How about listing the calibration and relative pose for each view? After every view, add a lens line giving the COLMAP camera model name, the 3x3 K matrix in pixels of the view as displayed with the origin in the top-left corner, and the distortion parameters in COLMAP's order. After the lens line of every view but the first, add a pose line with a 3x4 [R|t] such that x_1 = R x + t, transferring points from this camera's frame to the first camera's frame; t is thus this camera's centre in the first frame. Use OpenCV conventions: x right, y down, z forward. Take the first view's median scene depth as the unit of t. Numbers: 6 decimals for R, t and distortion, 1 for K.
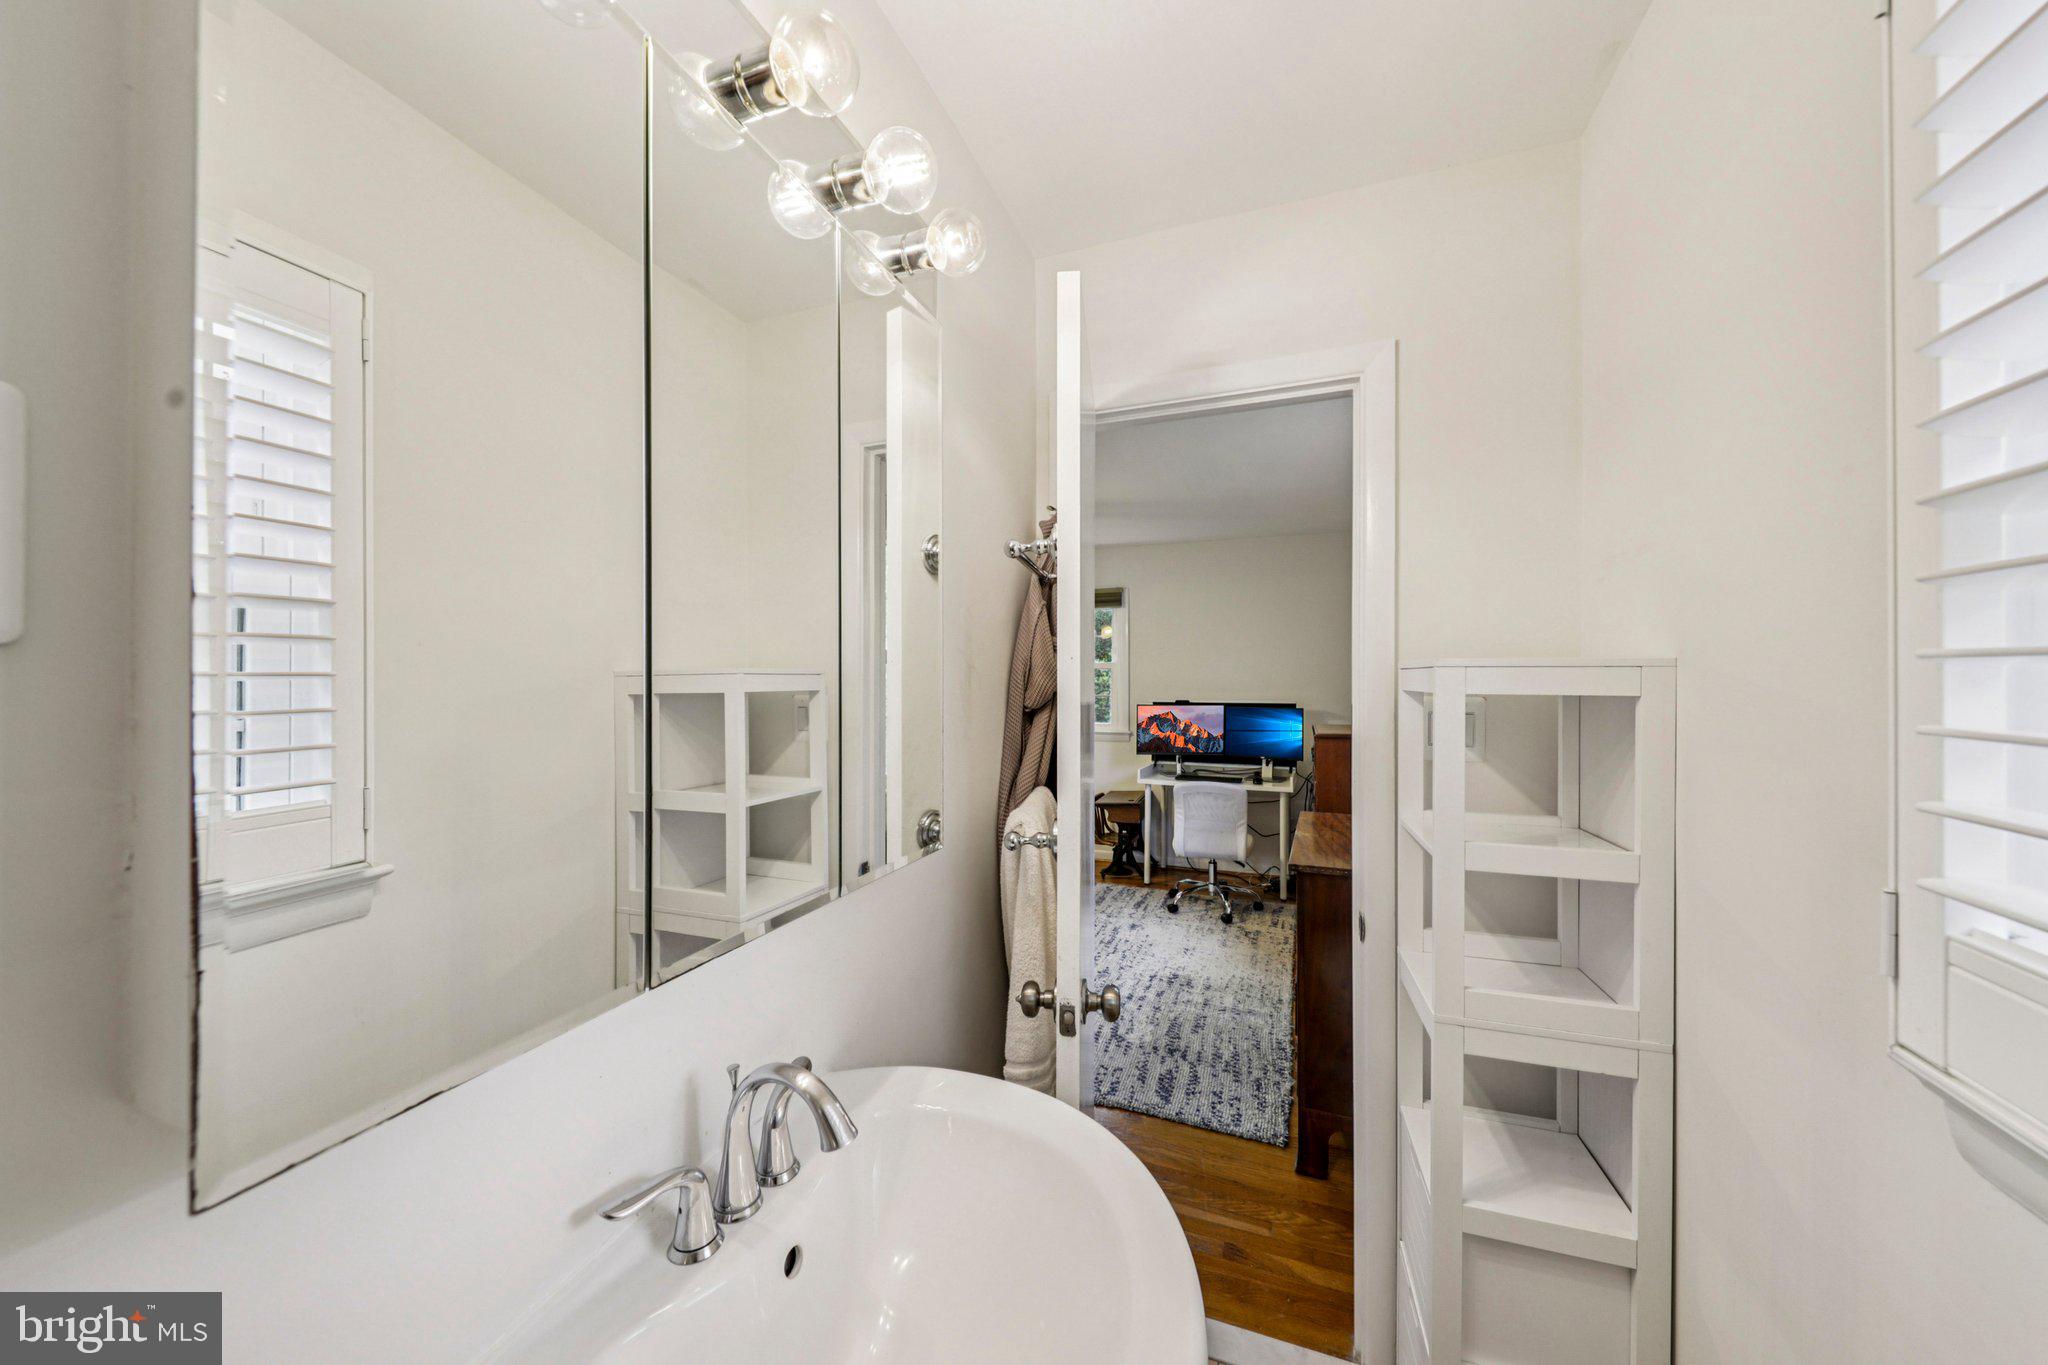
lens RADIAL K [[709.5, 0, 1020.8], [0, 709.5, 665.3], [0, 0, 1]] dist [0.000192, 0.000018]
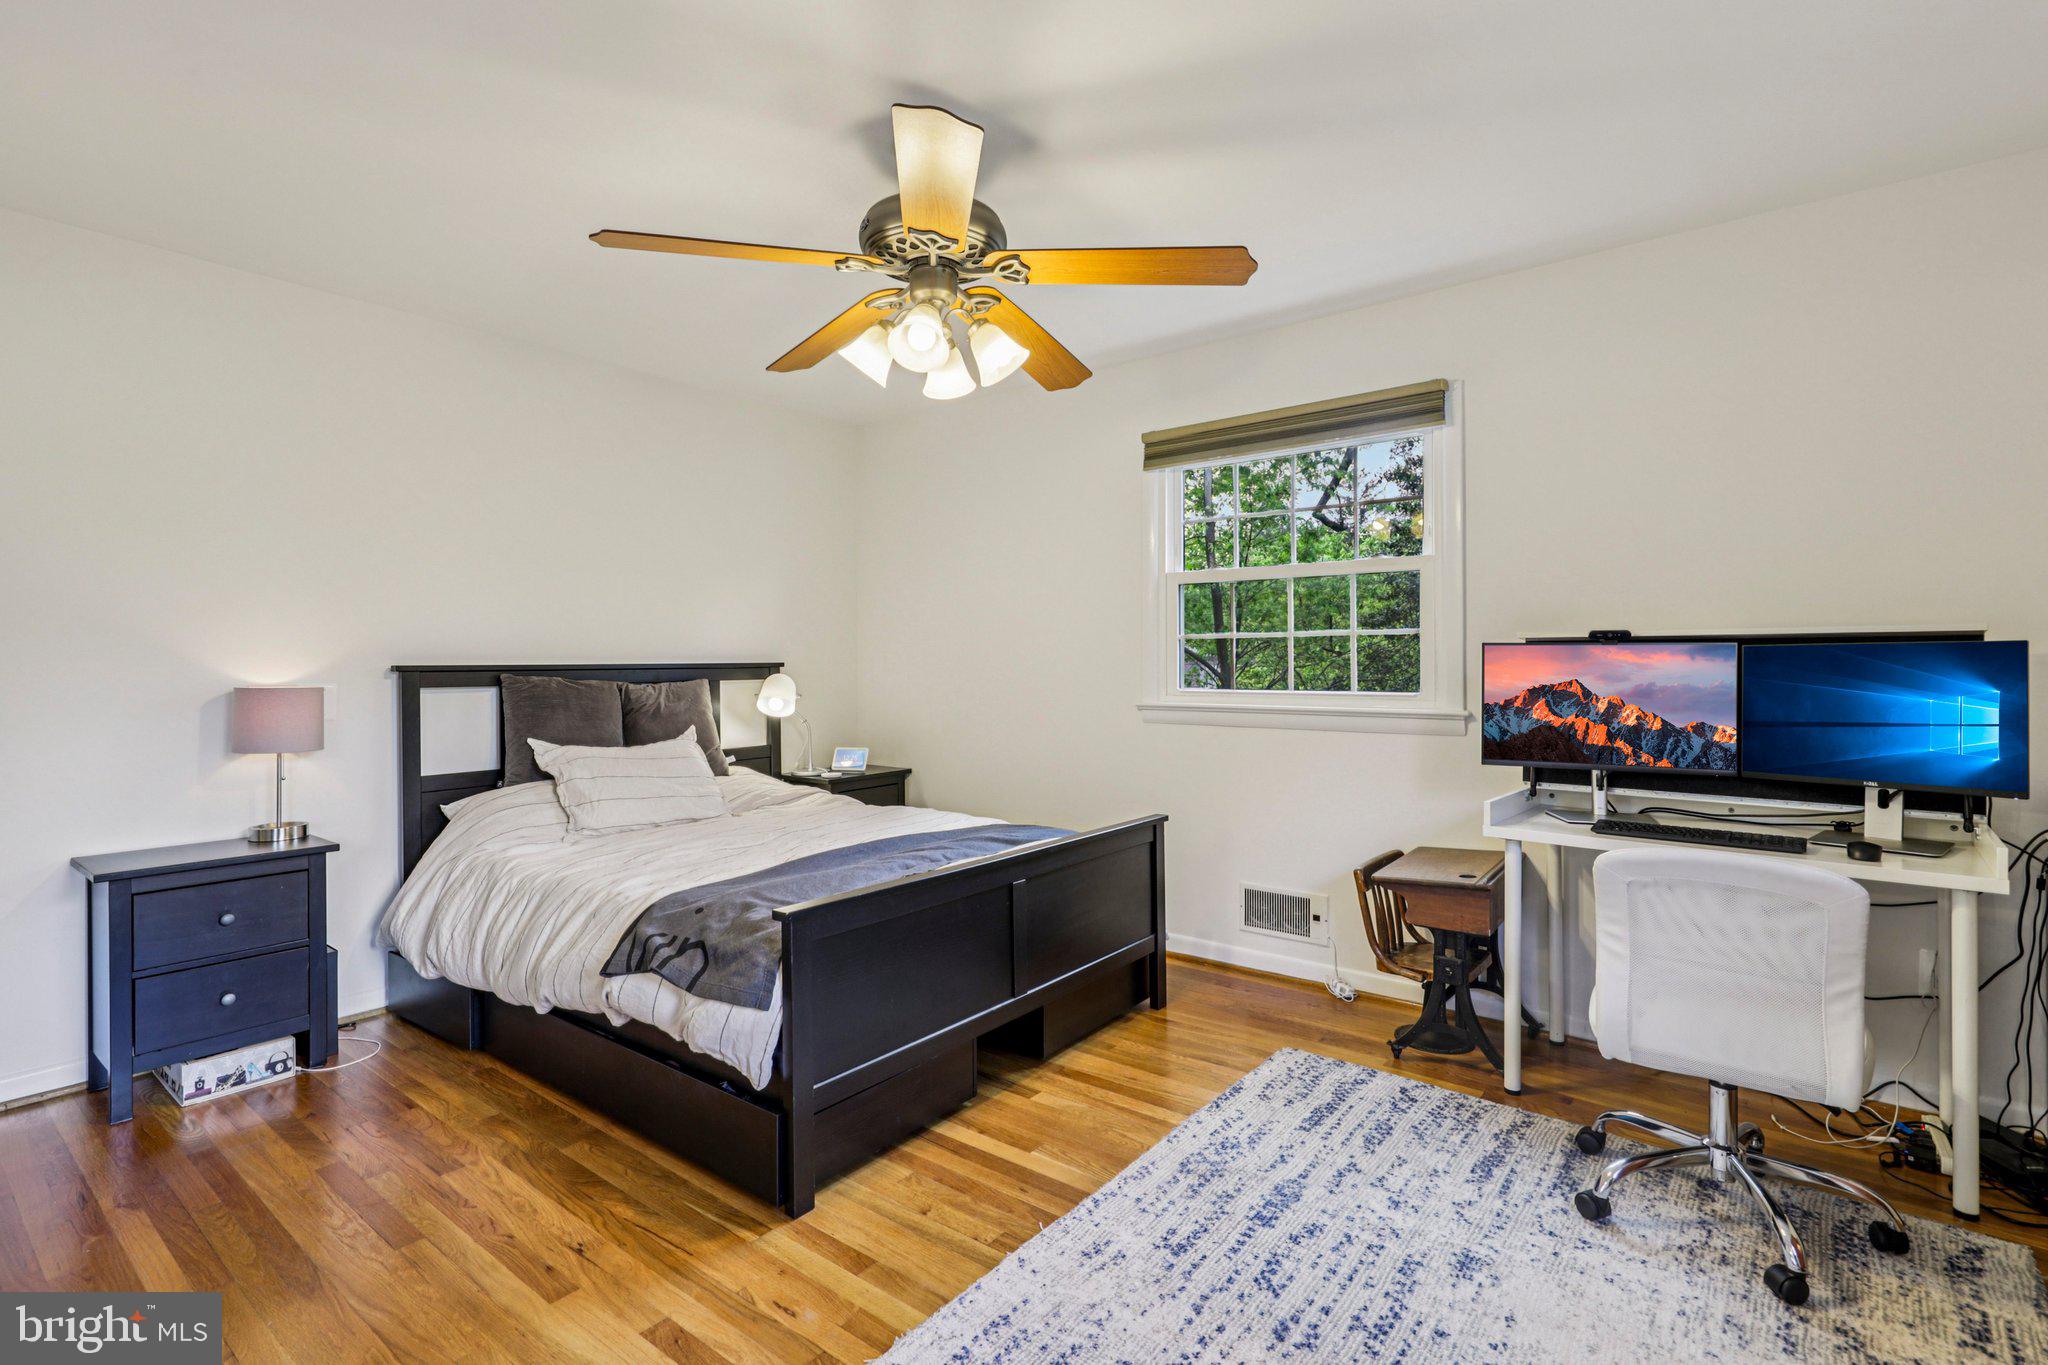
lens RADIAL K [[943.4, 0, 1022.4], [0, 943.4, 655.6], [0, 0, 1]] dist [0.021036, -0.014600]
pose [[0.954184, -0.003337, -0.299200, 0.077166], [0.005992, 0.999950, 0.007959, 0.059270], [0.299159, -0.009387, 0.954157, 0.418129]]
